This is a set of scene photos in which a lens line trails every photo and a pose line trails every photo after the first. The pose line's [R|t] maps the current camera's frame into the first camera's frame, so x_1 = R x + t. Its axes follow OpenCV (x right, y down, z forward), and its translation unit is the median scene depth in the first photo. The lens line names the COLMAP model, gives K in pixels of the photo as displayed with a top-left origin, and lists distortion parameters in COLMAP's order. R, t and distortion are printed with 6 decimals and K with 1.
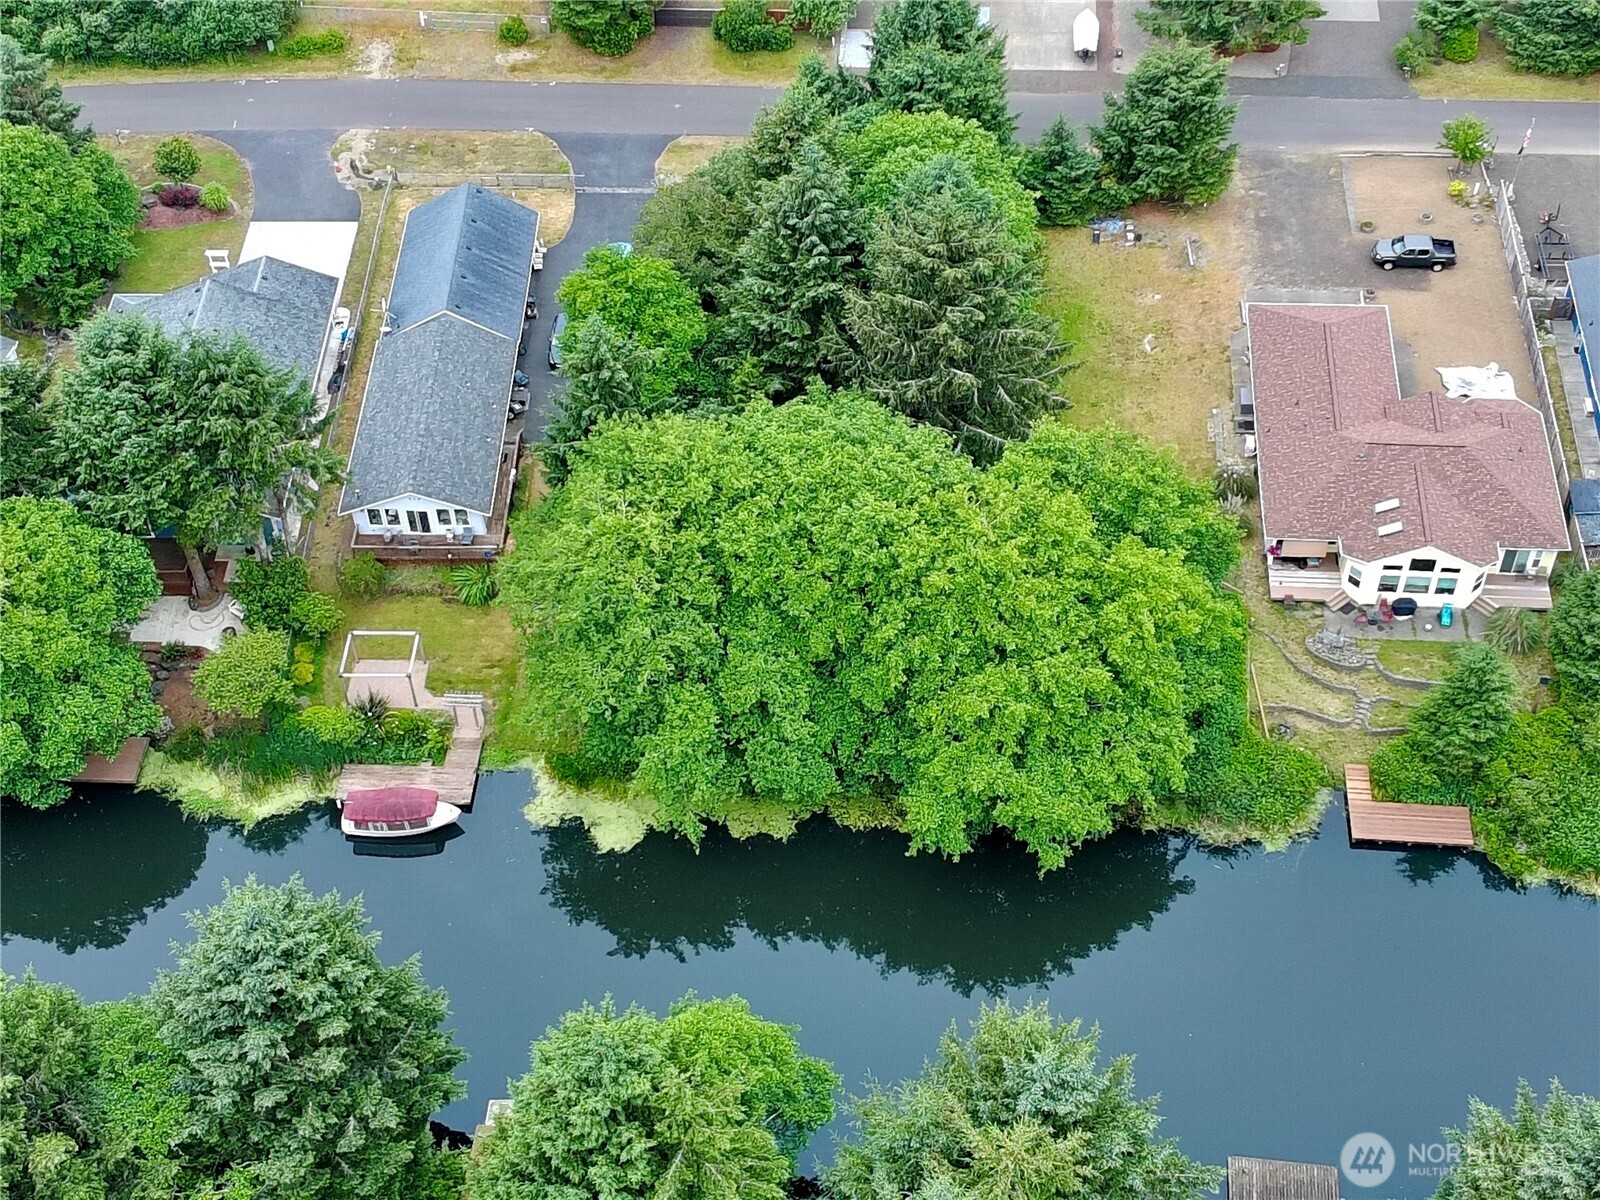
lens RADIAL K [[2170.7, 0, 796.7], [0, 2170.7, 627.4], [0, 0, 1]] dist [0.283147, -0.906574]
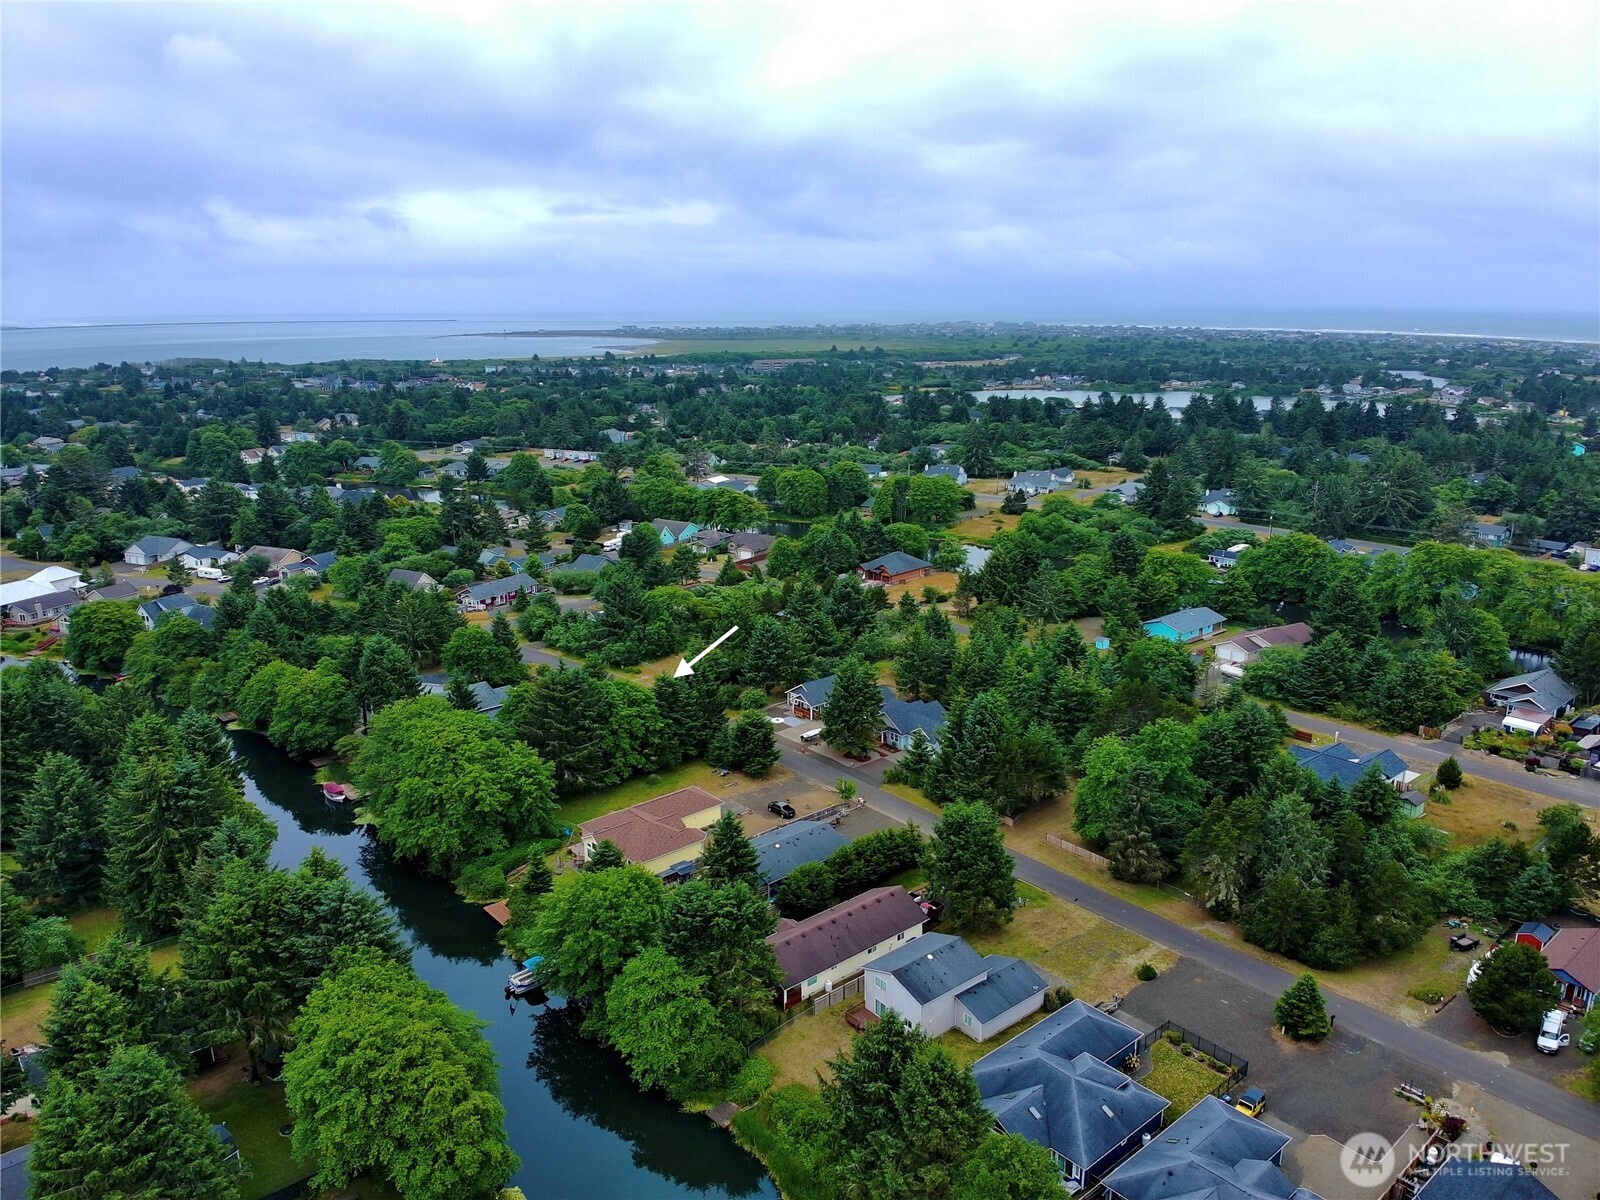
lens RADIAL K [[1134.6, 0, 799.3], [0, 1134.6, 587.6], [0, 0, 1]] dist [0.191479, -0.374982]
pose [[0.704642, 0.191482, -0.683238, 1.304391], [-0.536878, 0.773460, -0.336930, 0.060456], [0.463941, 0.604230, 0.647815, 0.075574]]
